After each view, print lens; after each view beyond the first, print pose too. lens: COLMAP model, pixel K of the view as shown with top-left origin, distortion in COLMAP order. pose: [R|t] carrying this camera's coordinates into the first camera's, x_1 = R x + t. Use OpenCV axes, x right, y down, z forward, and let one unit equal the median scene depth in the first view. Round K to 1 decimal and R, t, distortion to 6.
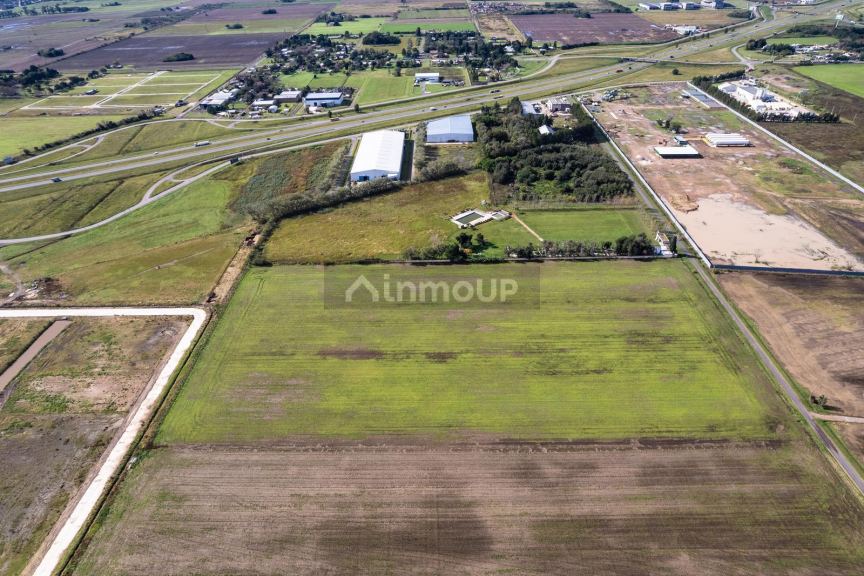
lens RADIAL K [[554.5, 0, 434.3], [0, 554.5, 294.4], [0, 0, 1]] dist [-0.085731, 0.076613]
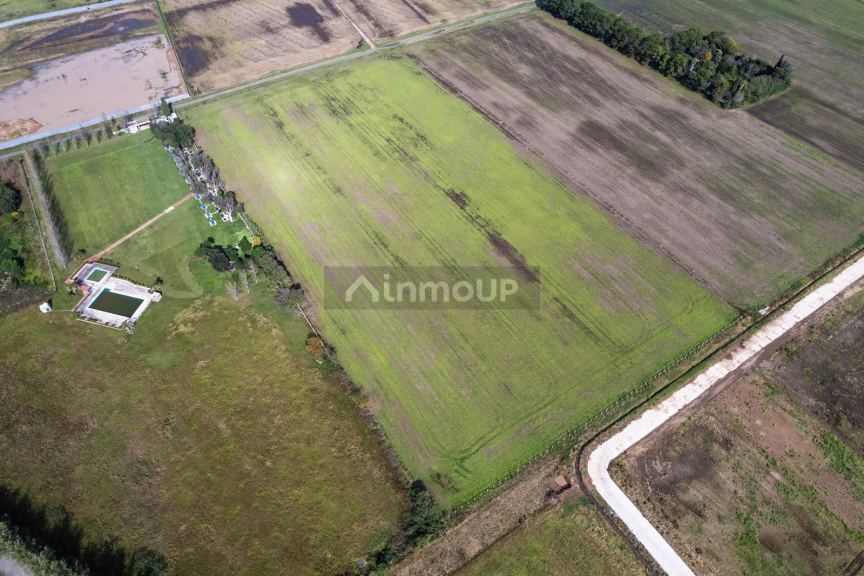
lens RADIAL K [[571.3, 0, 433.7], [0, 571.3, 284.9], [0, 0, 1]] dist [-0.093214, 0.087748]
pose [[-0.559011, -0.603826, 0.568244, -0.492793], [0.460141, 0.344196, 0.818413, -0.531504], [-0.689766, 0.718974, 0.085435, 0.826166]]
